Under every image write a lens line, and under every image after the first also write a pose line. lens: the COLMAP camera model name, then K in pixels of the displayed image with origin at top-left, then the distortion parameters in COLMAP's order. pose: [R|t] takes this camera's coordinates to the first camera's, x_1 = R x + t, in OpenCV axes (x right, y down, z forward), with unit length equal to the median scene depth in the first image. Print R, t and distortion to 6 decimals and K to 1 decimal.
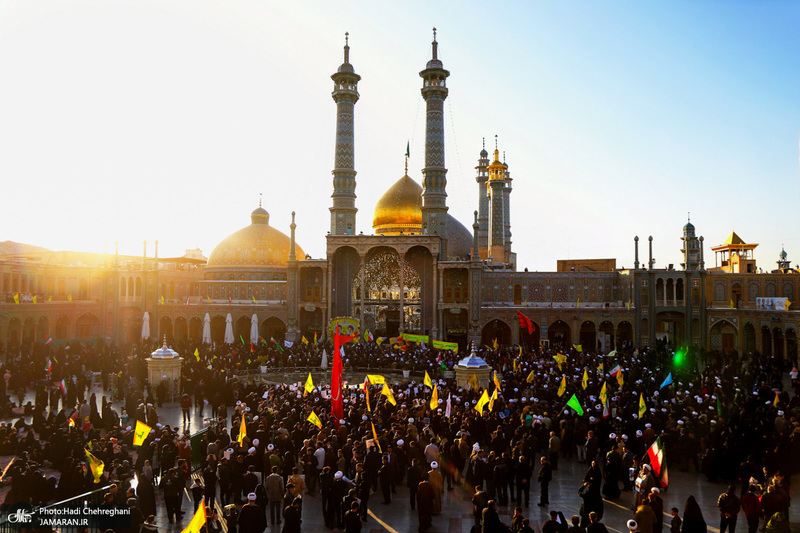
lens RADIAL K [[573.9, 0, 404.1], [0, 573.9, 244.0], [0, 0, 1]] dist [-0.063835, 0.011934]
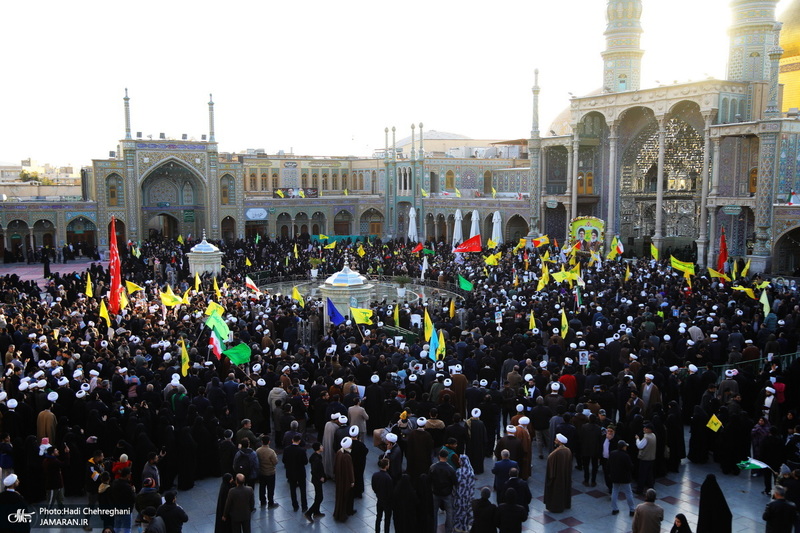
lens RADIAL K [[801.8, 0, 400.3], [0, 801.8, 263.1], [0, 0, 1]] dist [0.058536, 0.000000]
pose [[0.637600, 0.066231, -0.767515, 0.490226], [0.077992, 0.985629, 0.149843, 0.019967], [0.766409, -0.155400, 0.623272, 0.217893]]
